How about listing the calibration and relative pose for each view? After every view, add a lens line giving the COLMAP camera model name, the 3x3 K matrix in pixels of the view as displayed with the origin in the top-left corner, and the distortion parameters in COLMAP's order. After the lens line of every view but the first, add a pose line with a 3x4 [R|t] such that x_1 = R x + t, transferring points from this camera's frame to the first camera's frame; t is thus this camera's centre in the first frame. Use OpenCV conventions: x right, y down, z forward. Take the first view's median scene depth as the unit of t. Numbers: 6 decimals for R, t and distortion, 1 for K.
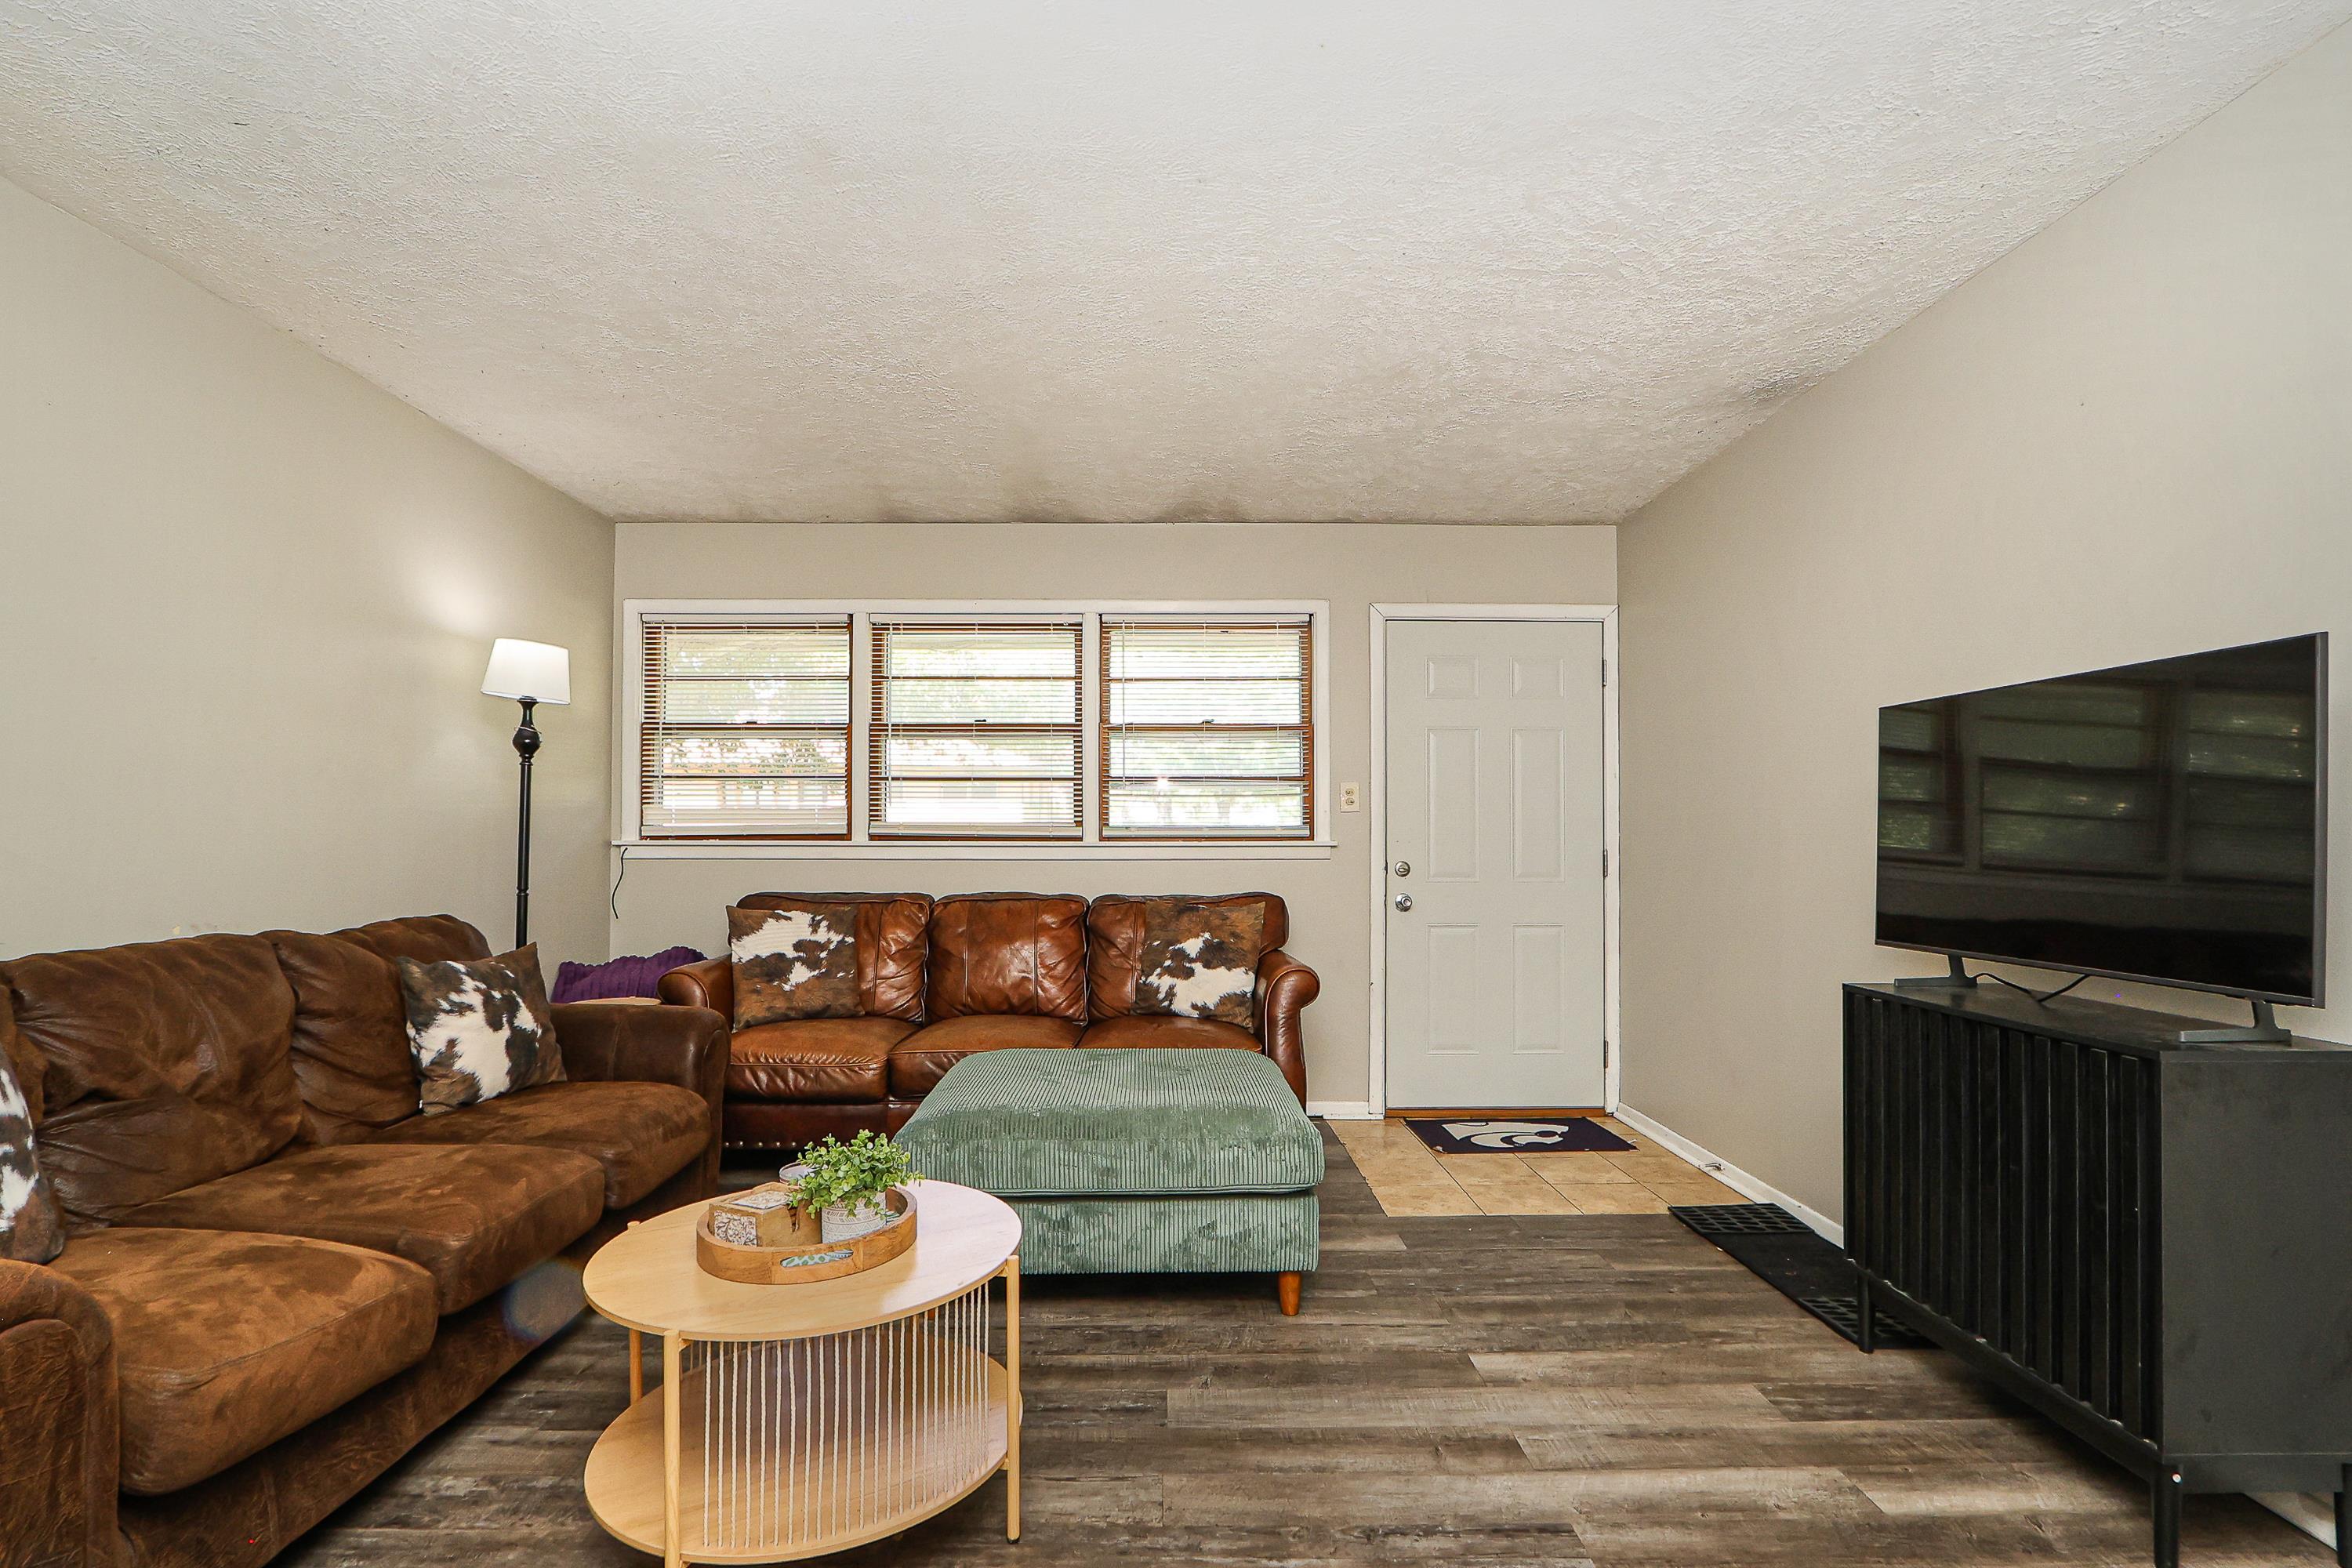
lens RADIAL K [[1095.2, 0, 1181.1], [0, 1095.2, 823.2], [0, 0, 1]] dist [-0.005151, -0.000162]
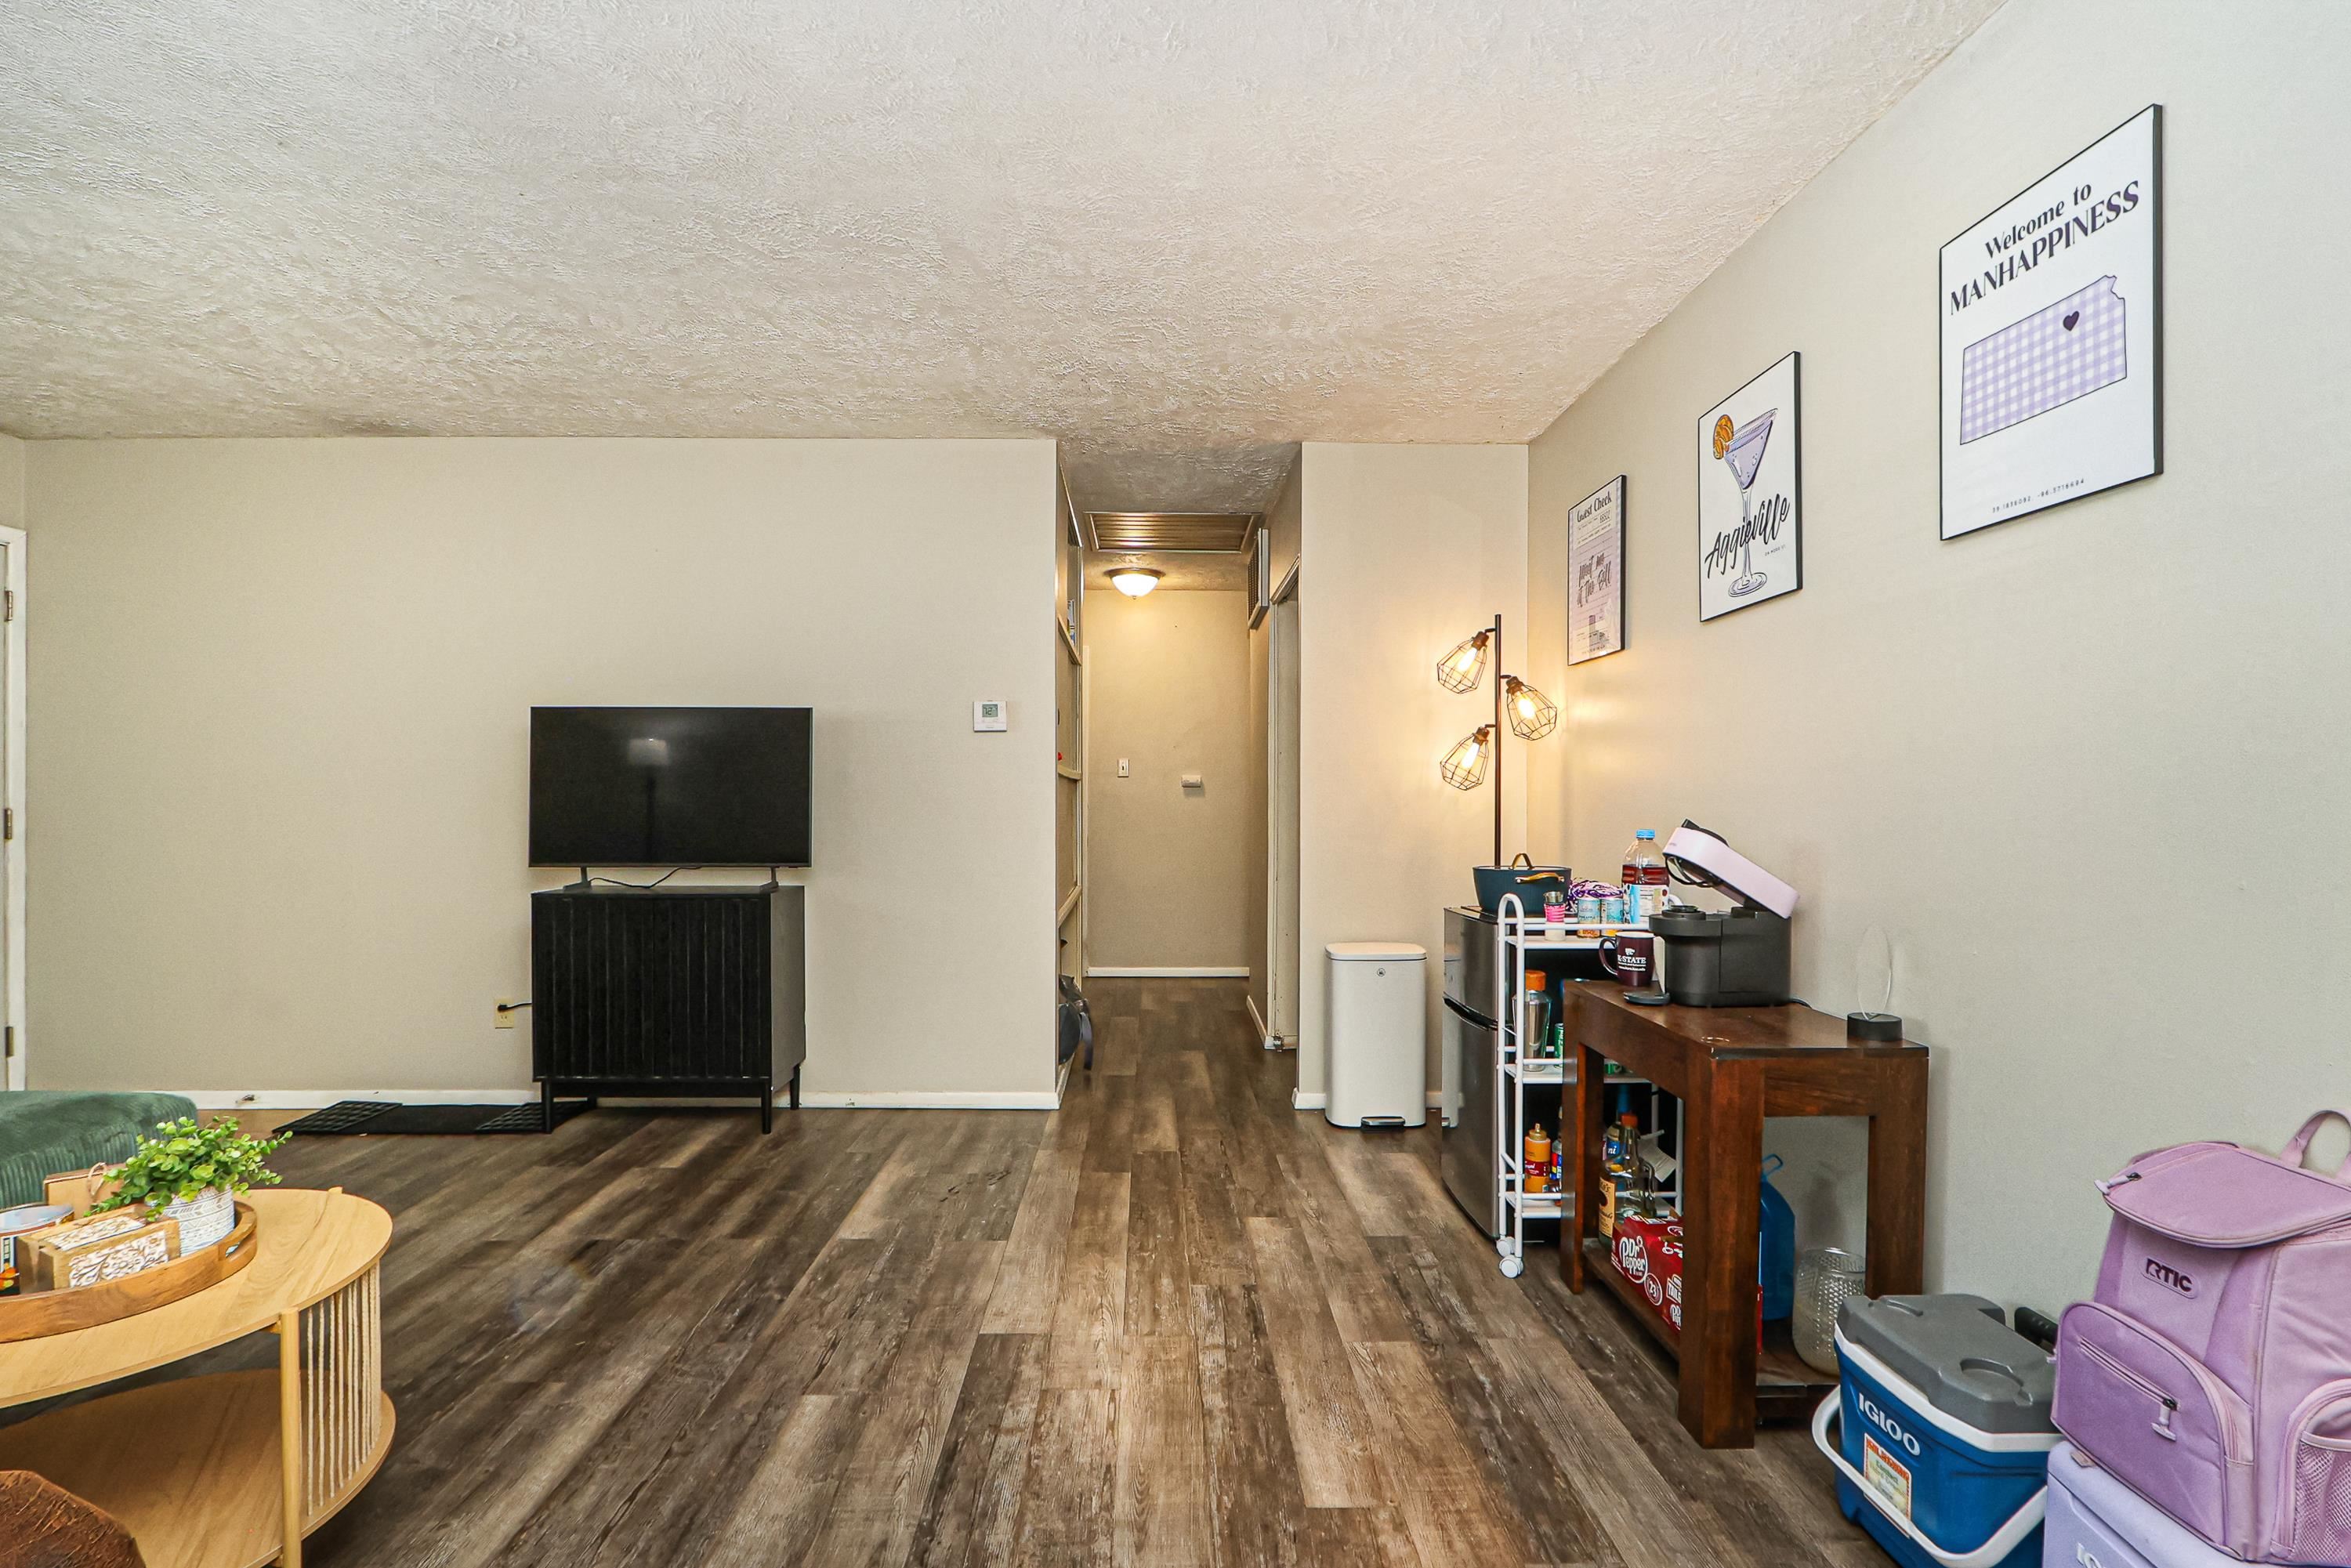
lens RADIAL K [[1122.4, 0, 1167.2], [0, 1122.4, 779.2], [0, 0, 1]] dist [-0.003784, 0.000111]
pose [[-0.010887, 0.016486, 0.999805, -0.777911], [-0.013985, 0.999764, -0.016638, 0.004226], [-0.999843, -0.014164, -0.010654, 0.129973]]
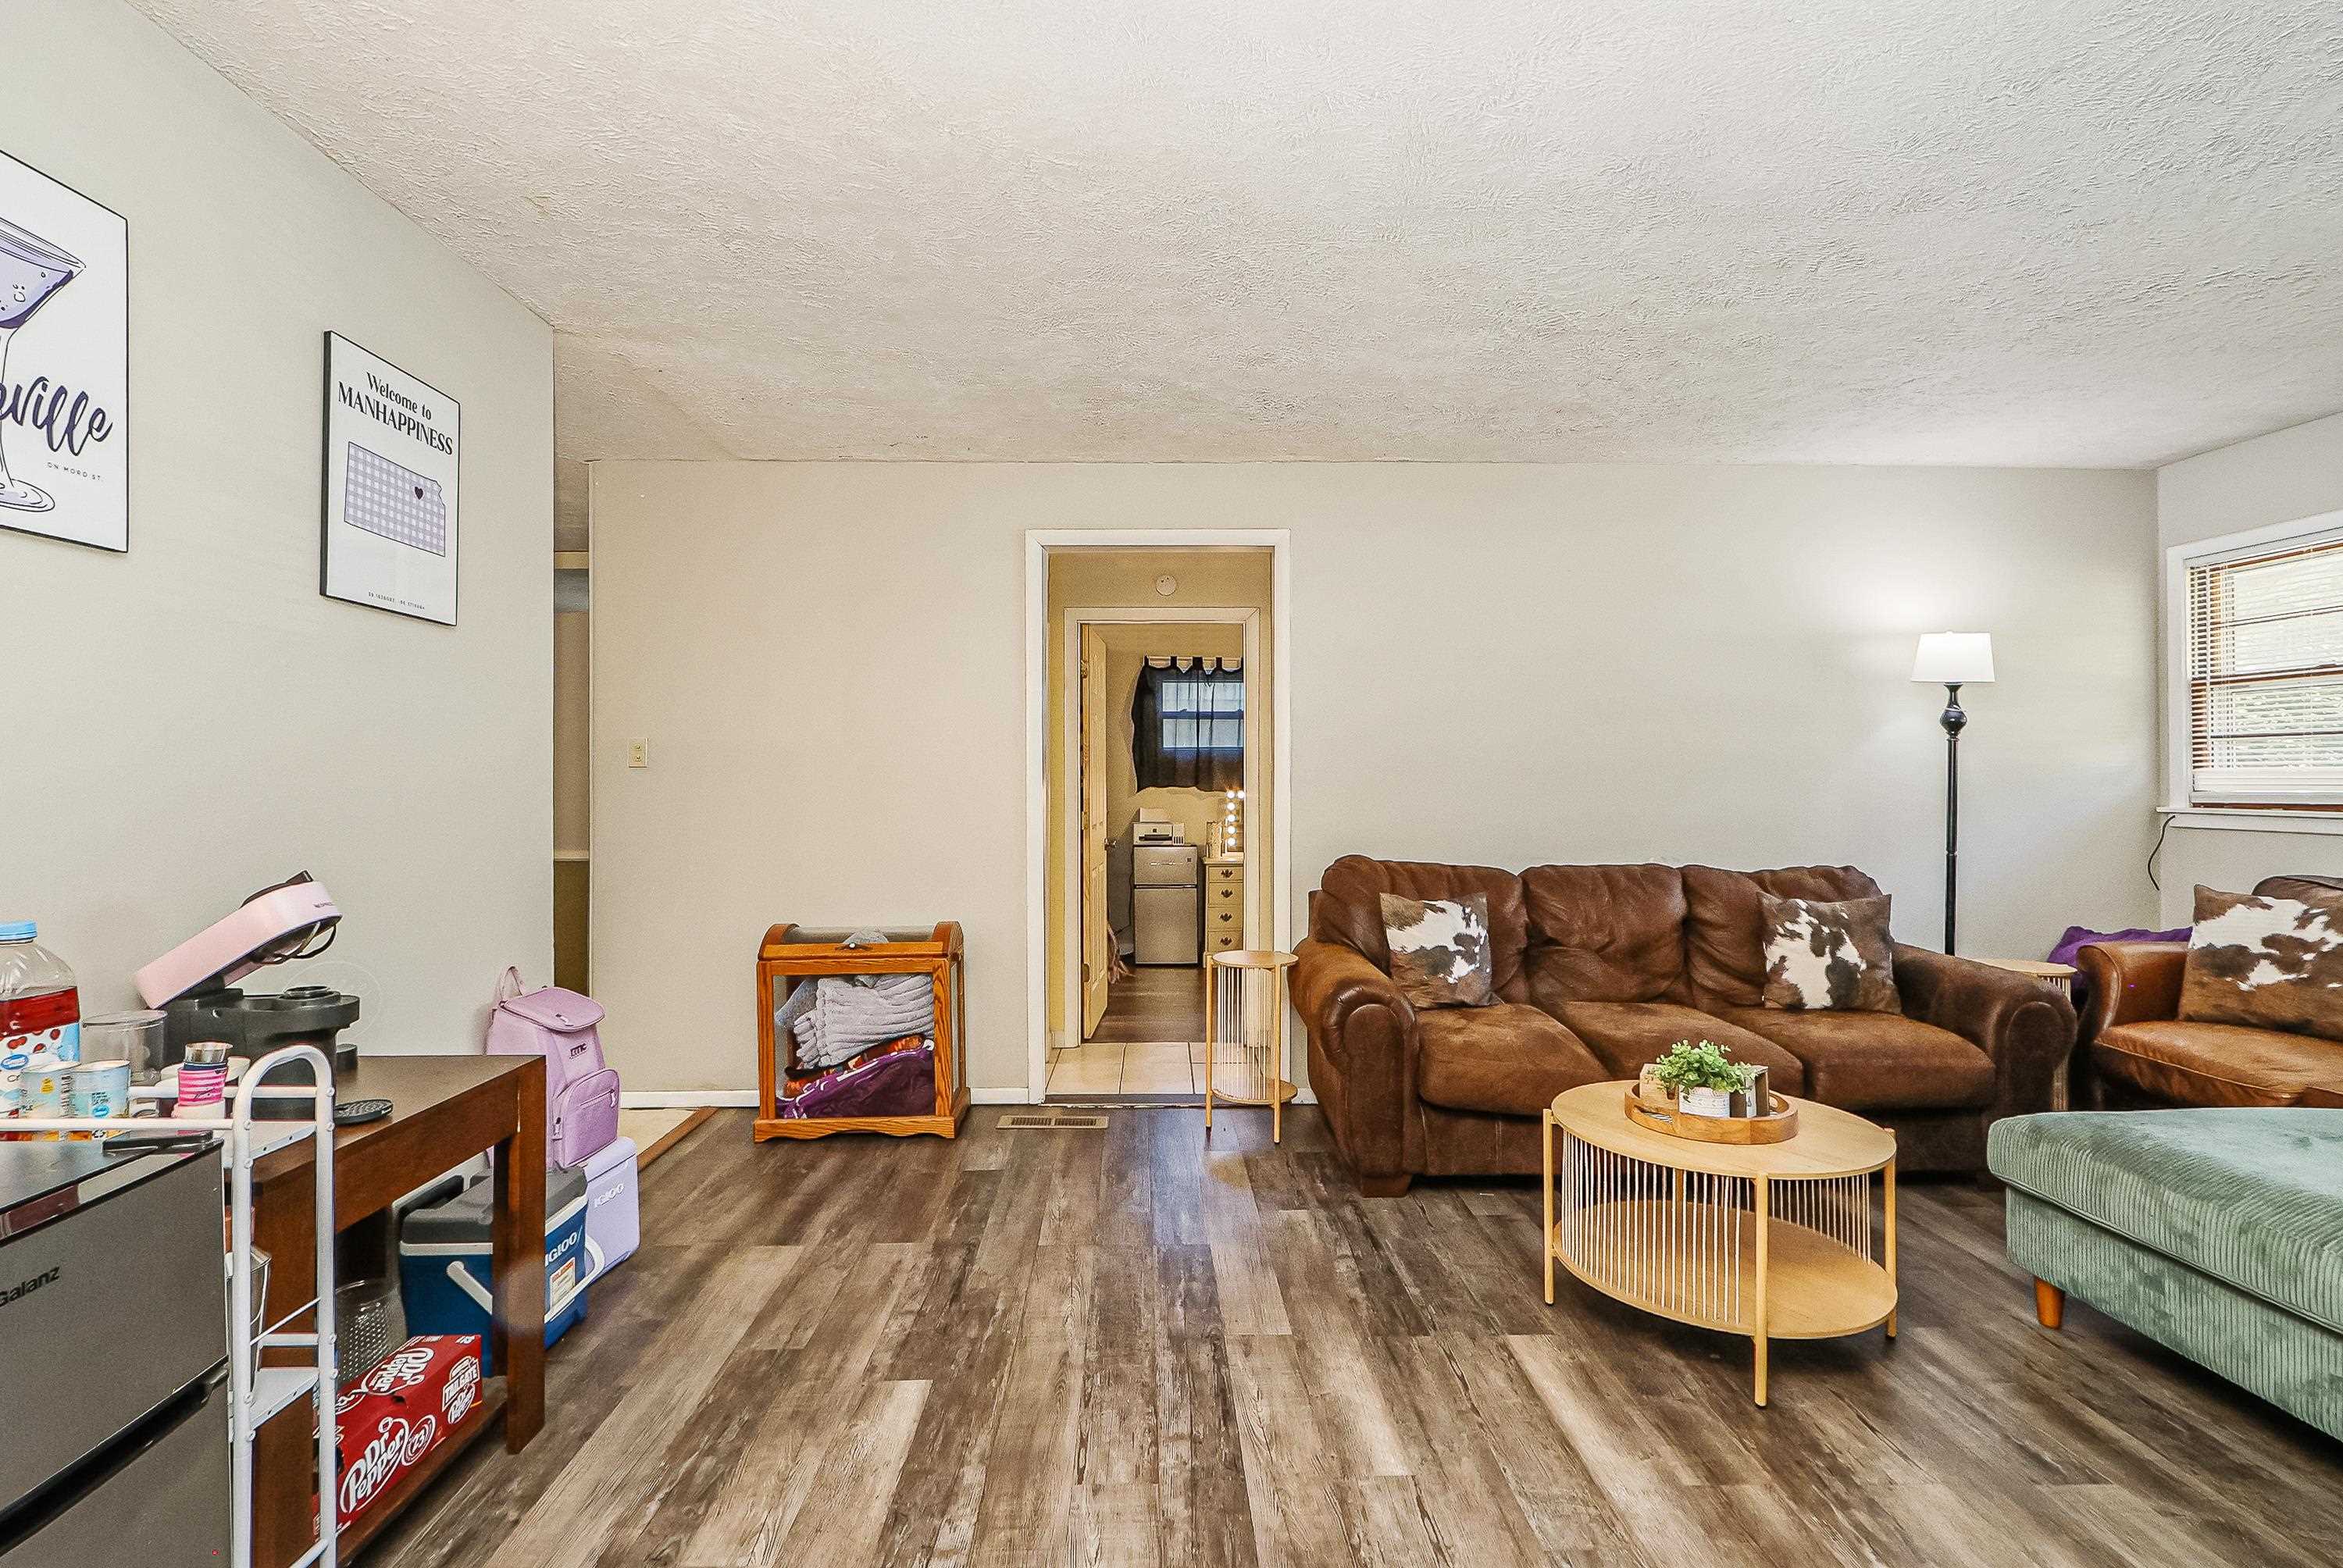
lens RADIAL K [[1118.6, 0, 1163.2], [0, 1118.6, 779.2], [0, 0, 1]] dist [-0.003784, 0.000111]
pose [[0.015402, 0.000406, -0.999881, 0.657783], [0.012861, 0.999917, 0.000604, -0.030165], [0.999799, -0.012869, 0.015395, 0.198135]]
